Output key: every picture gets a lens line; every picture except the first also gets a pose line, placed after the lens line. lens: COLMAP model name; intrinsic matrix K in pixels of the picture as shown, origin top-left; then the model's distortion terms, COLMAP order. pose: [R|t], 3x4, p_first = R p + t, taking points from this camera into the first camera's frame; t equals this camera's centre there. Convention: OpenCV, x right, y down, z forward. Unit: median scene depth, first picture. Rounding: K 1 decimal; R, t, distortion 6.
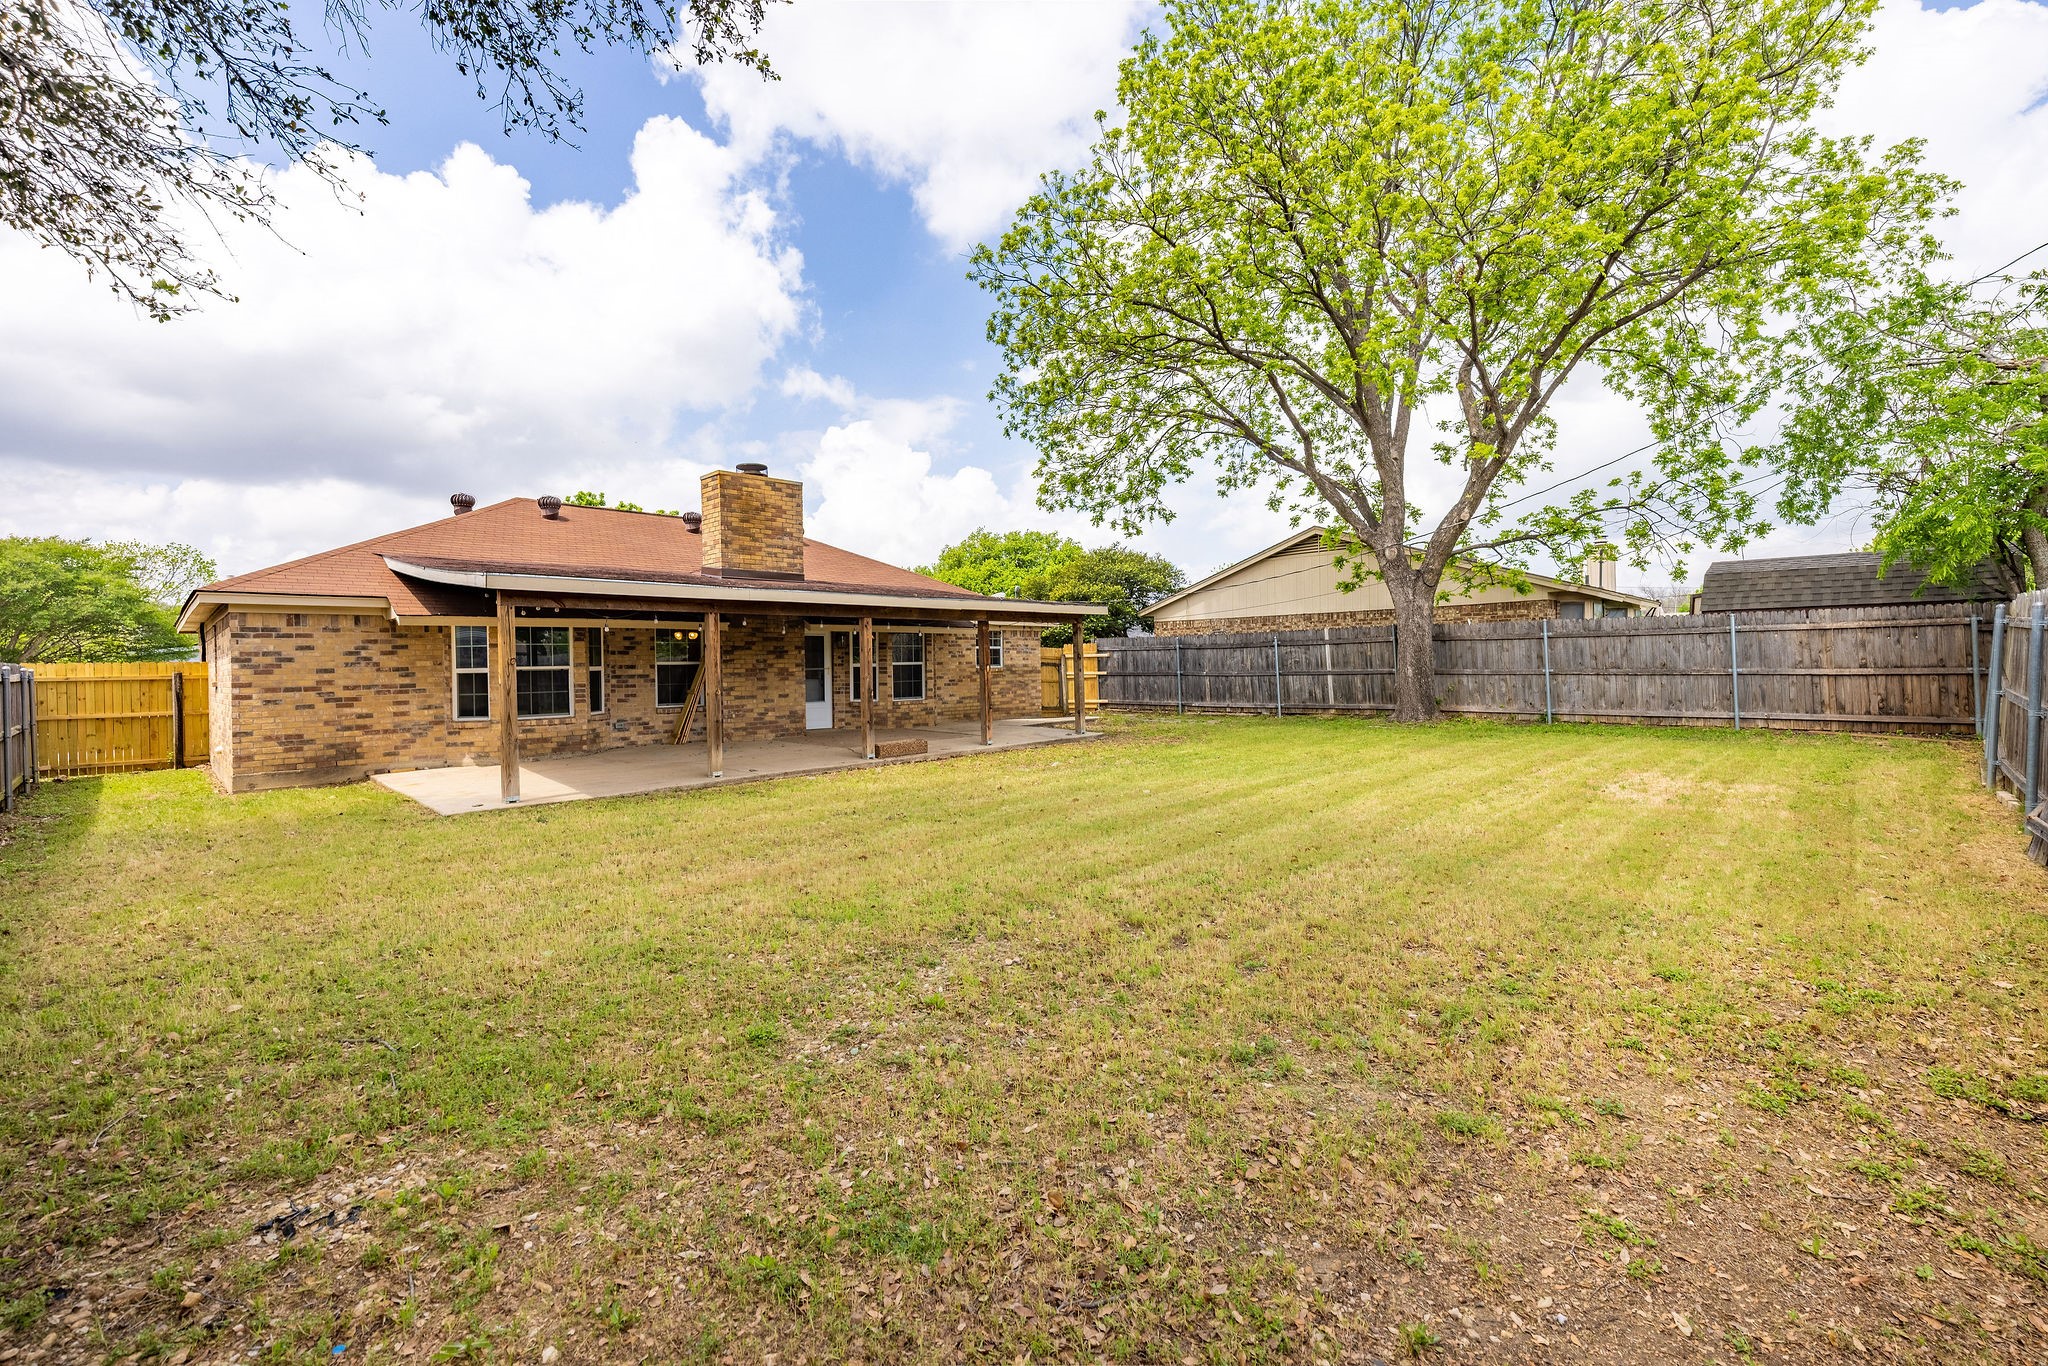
lens RADIAL K [[897.0, 0, 1030.9], [0, 897.0, 674.5], [0, 0, 1]] dist [0.002686, -0.010638]
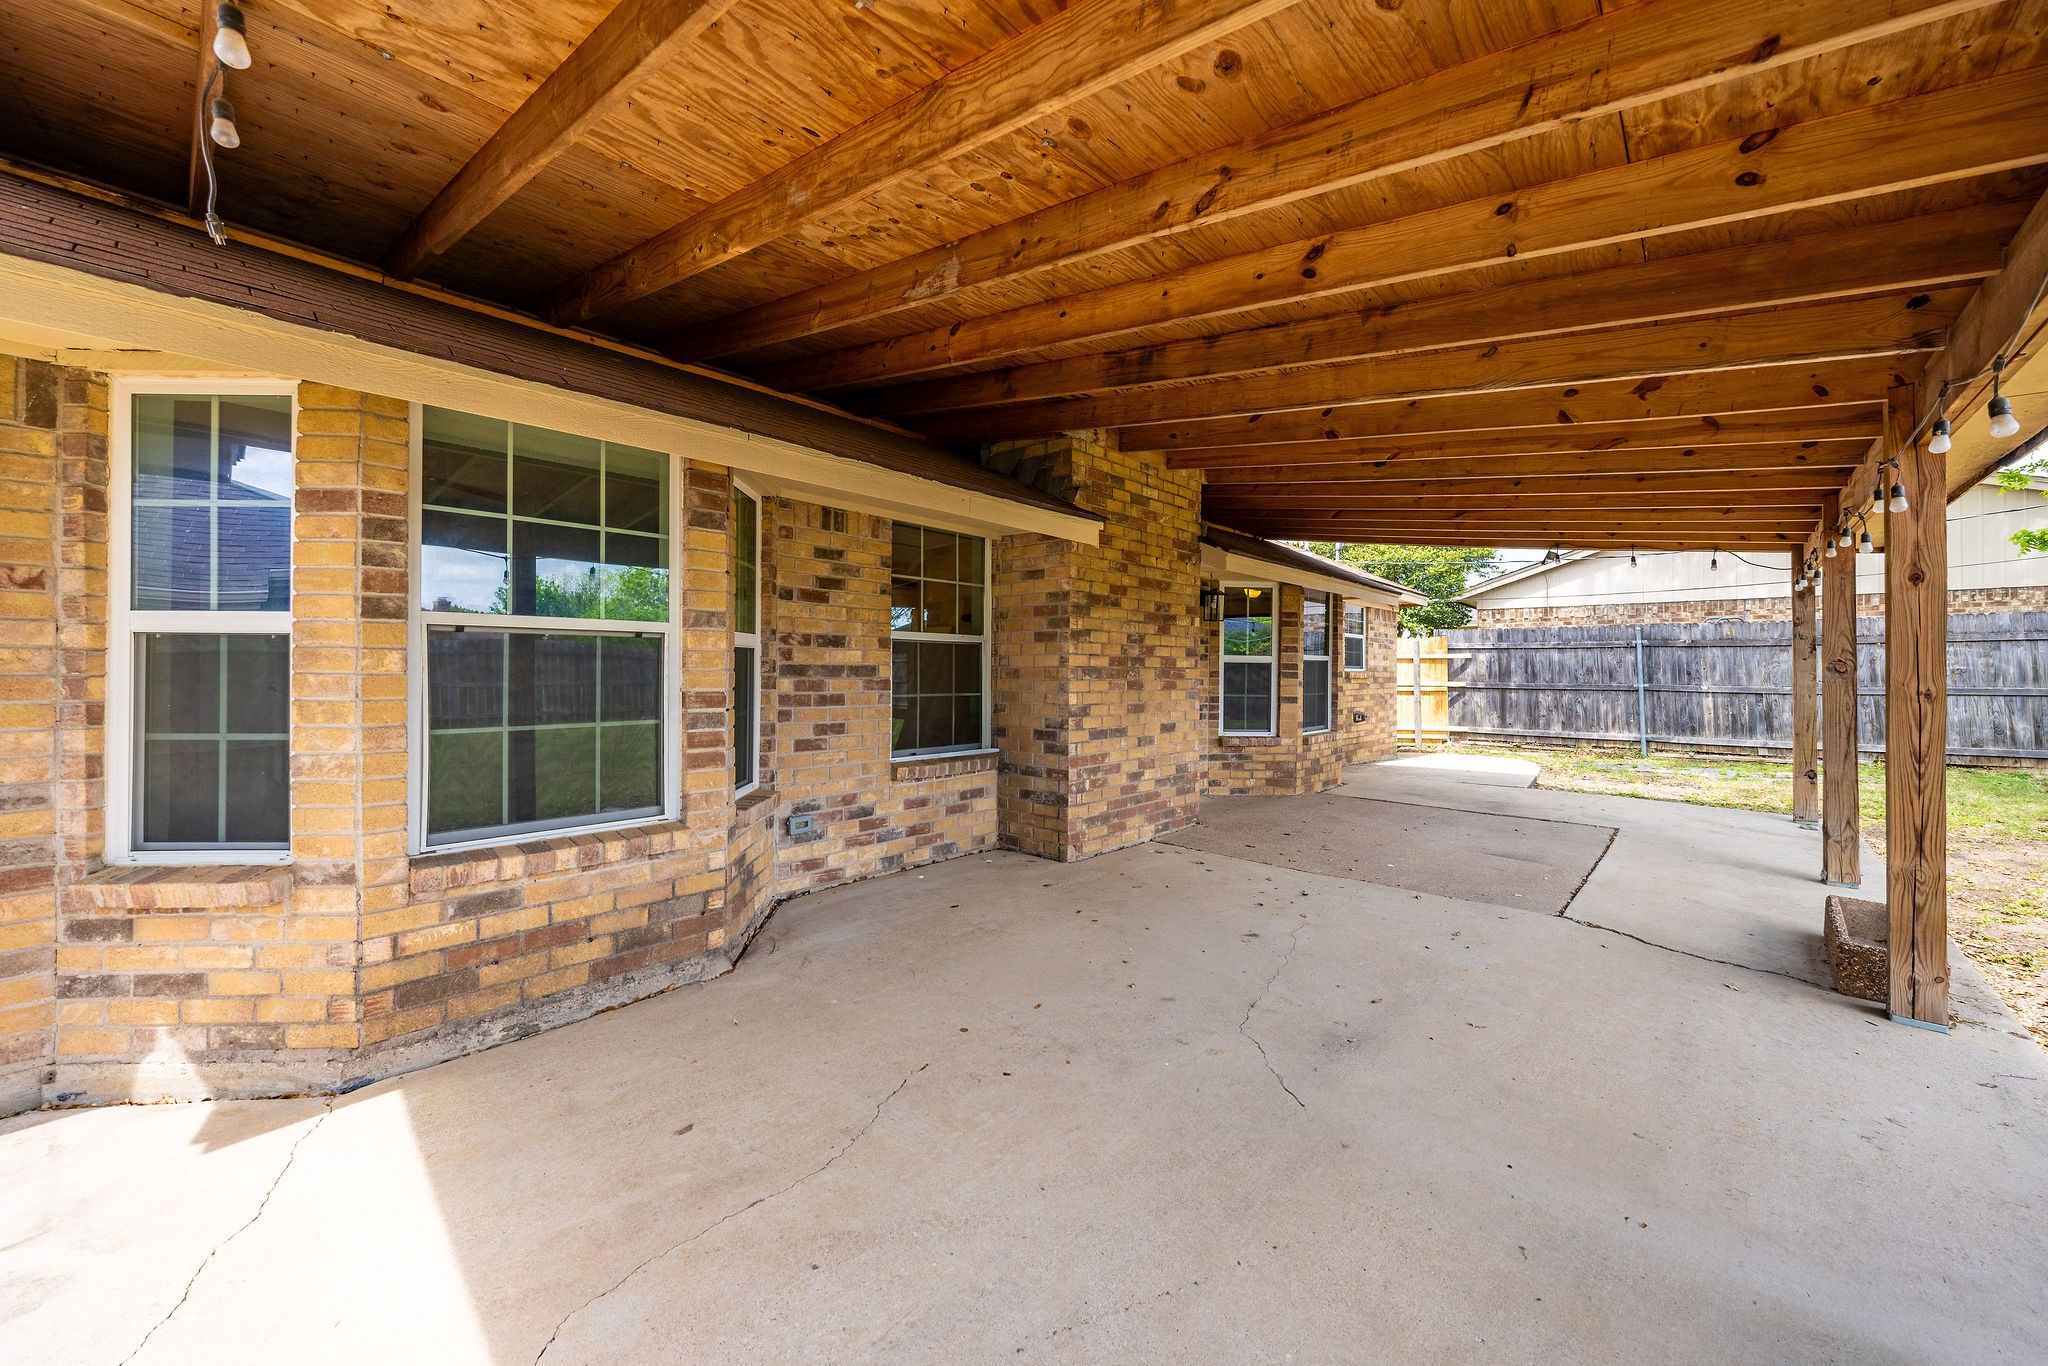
lens RADIAL K [[789.6, 0, 1027.1], [0, 789.6, 673.9], [0, 0, 1]] dist [-0.003942, -0.000322]
pose [[0.998509, 0.020420, 0.050628, -0.373505], [-0.019891, 0.999742, -0.010928, 0.004813], [-0.050838, 0.009905, 0.998658, 0.680511]]
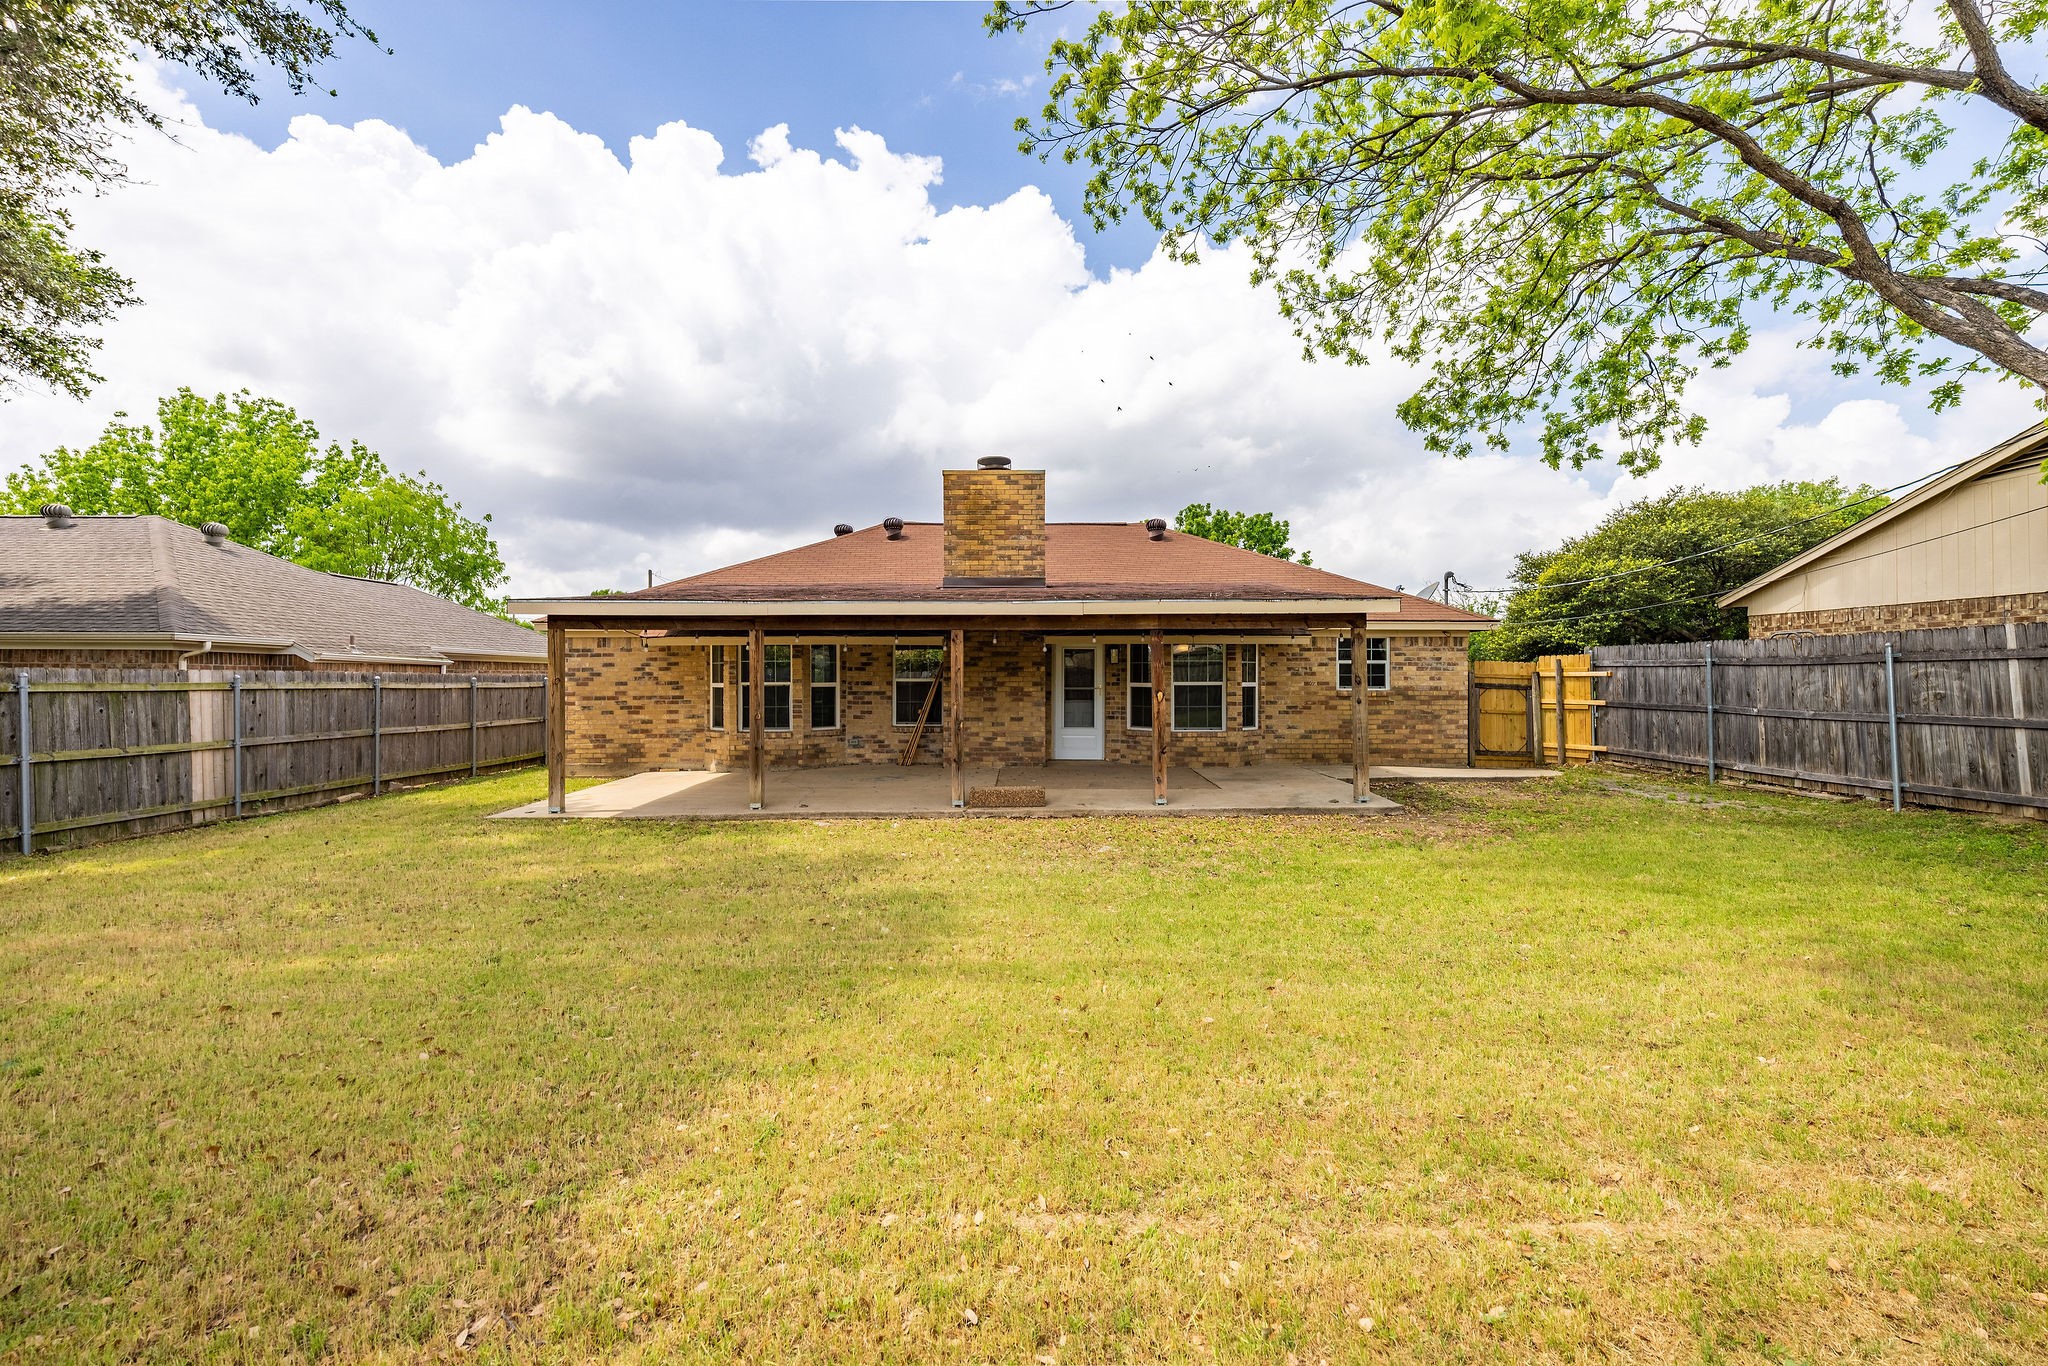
lens RADIAL K [[897.0, 0, 1030.9], [0, 897.0, 674.5], [0, 0, 1]] dist [0.002686, -0.010638]
pose [[0.693363, 0.013305, -0.720466, 0.374878], [-0.017876, 0.999839, 0.001261, -0.021793], [0.720367, 0.012005, 0.693489, 0.426147]]
